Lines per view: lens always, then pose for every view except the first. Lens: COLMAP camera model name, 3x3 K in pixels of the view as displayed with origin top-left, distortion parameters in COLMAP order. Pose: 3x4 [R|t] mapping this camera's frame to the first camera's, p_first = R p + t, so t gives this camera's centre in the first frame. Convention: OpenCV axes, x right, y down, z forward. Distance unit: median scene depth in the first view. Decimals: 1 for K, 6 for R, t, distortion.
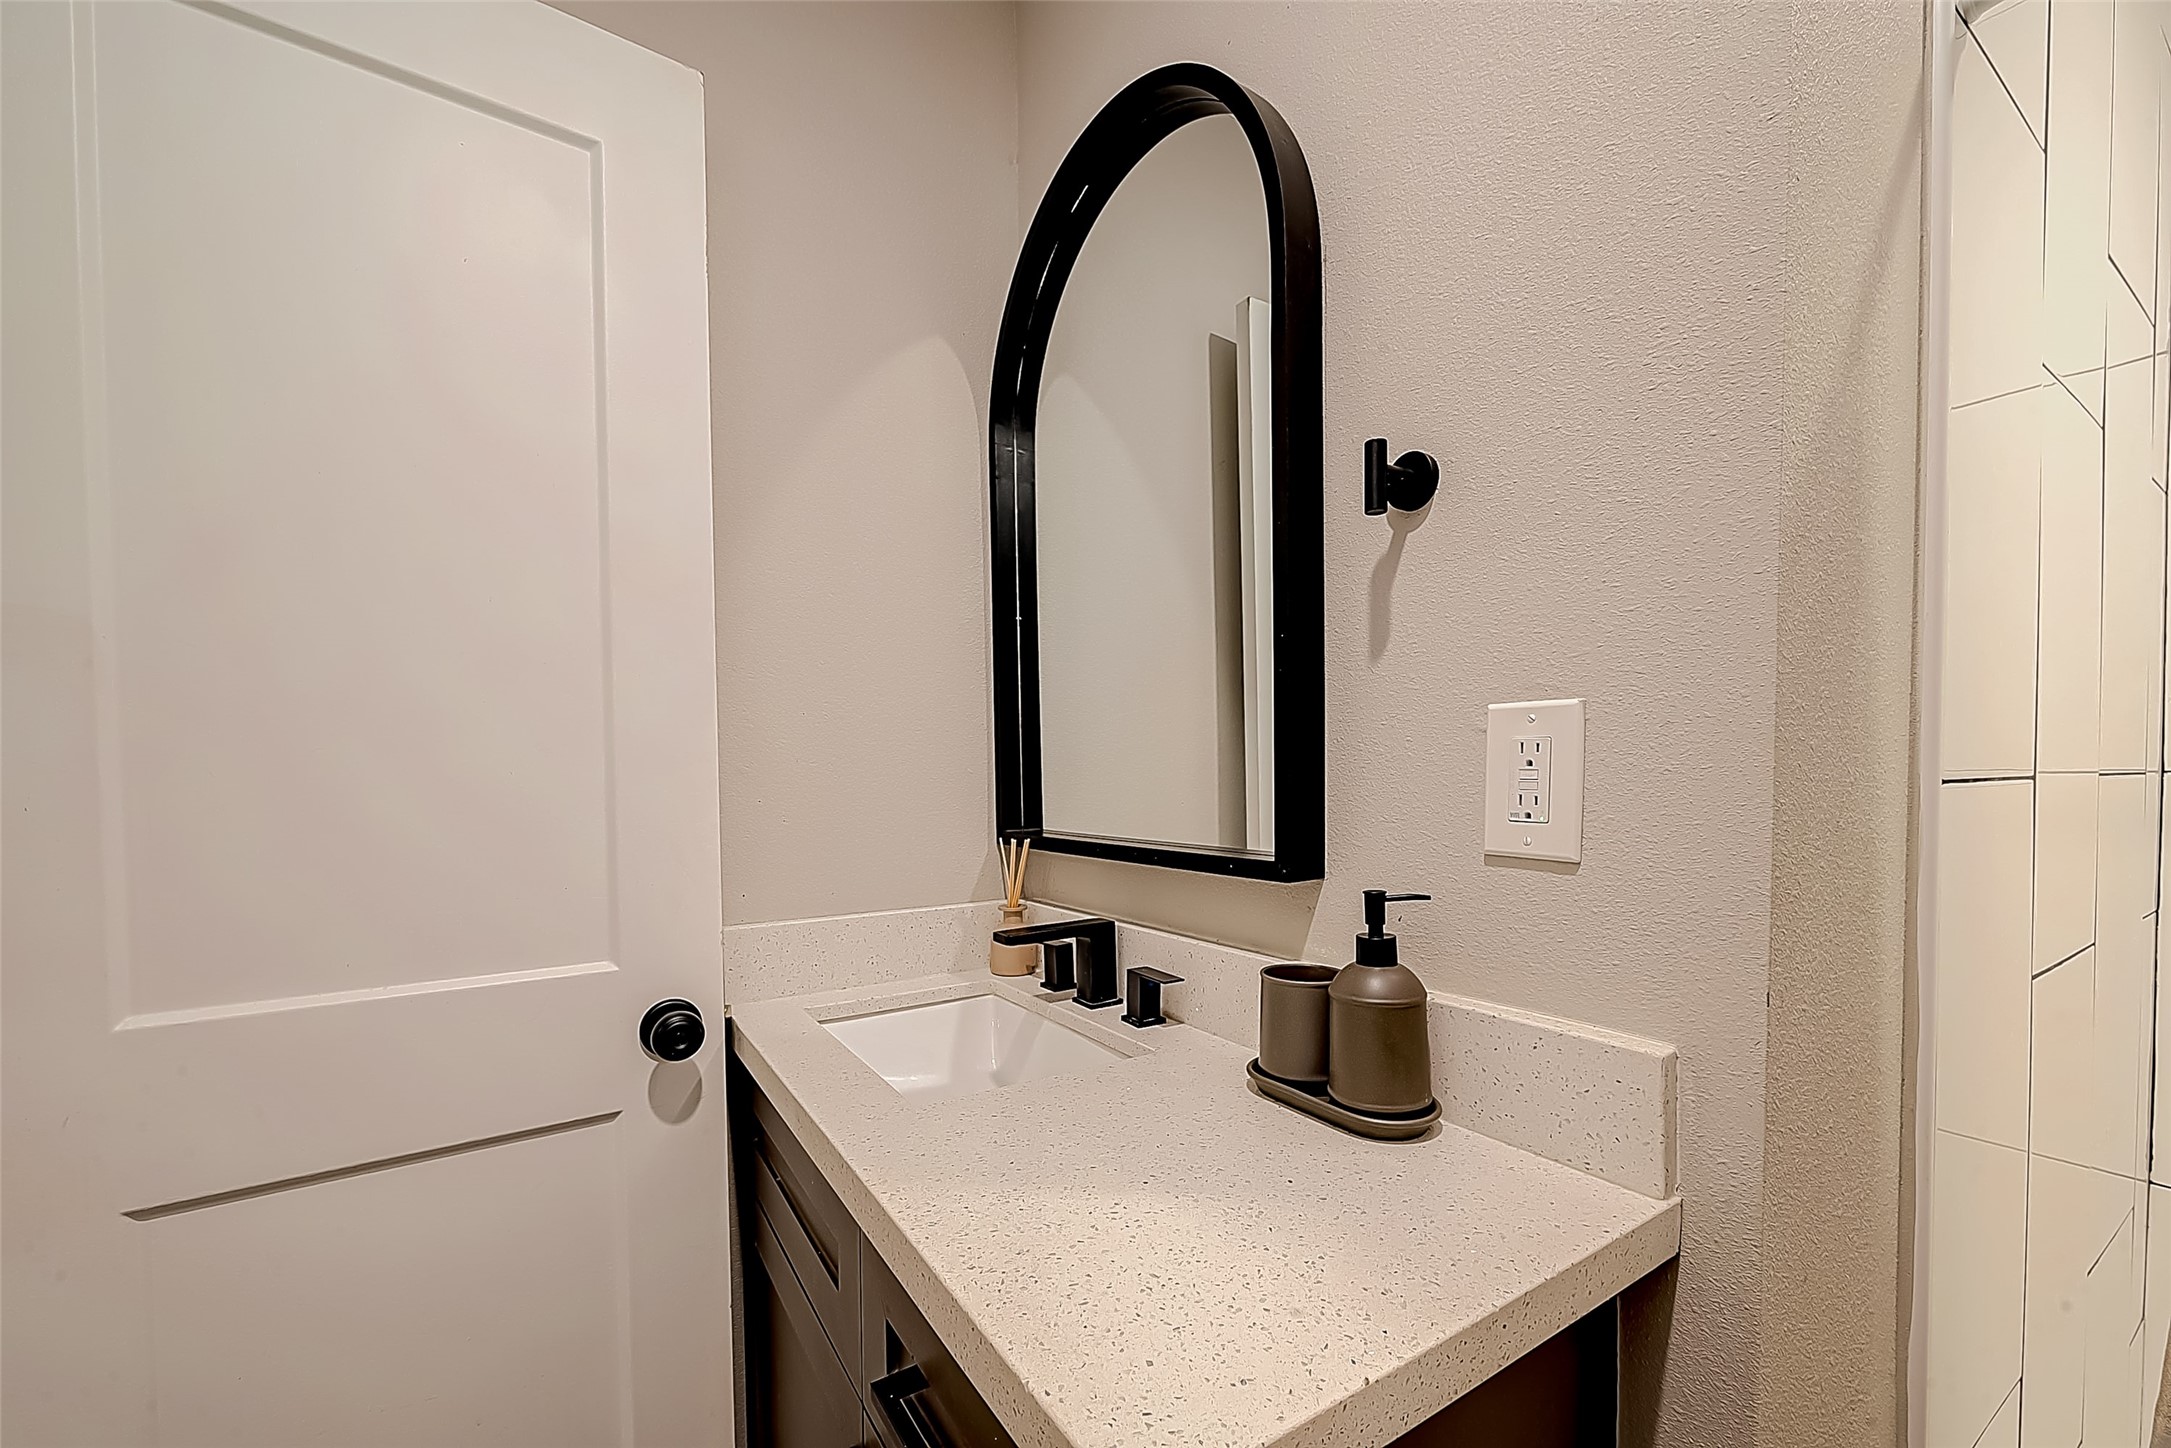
lens RADIAL K [[857.9, 0, 1112.6], [0, 857.9, 796.7], [0, 0, 1]] dist [0.000296, 0.000022]
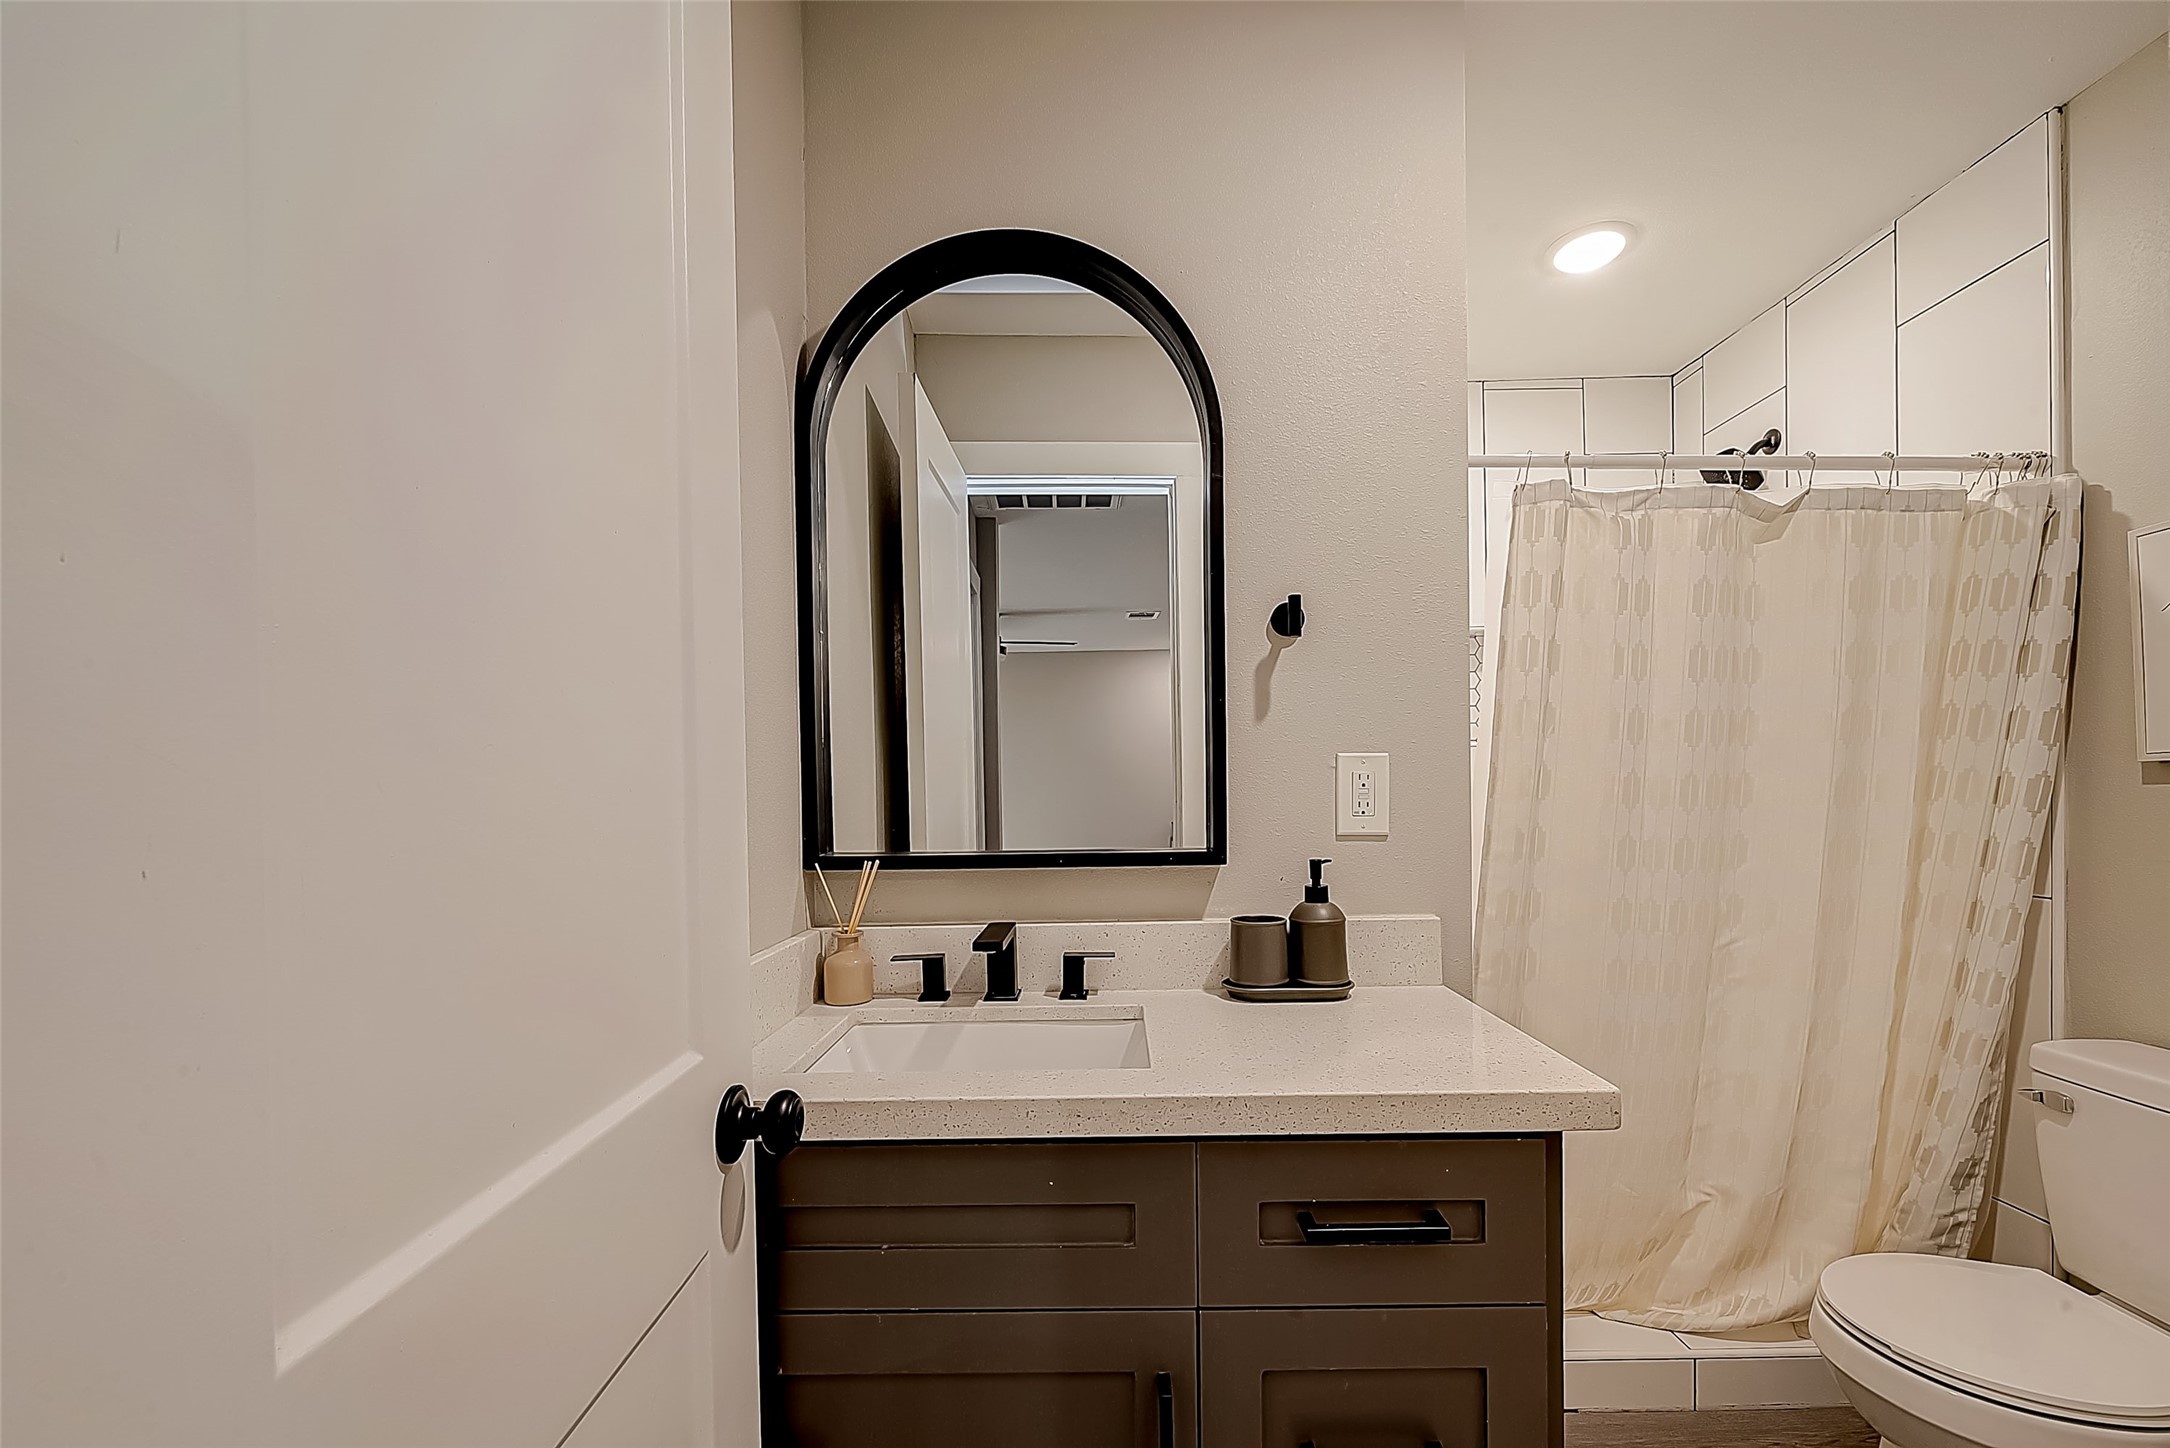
lens RADIAL K [[857.5, 0, 1100.9], [0, 857.5, 794.0], [0, 0, 1]] dist [0.000296, 0.000022]
pose [[0.545478, 0.002299, 0.838122, -1.374716], [0.029487, 0.999325, -0.021932, 0.004603], [-0.837606, 0.036677, 0.545042, 0.426415]]
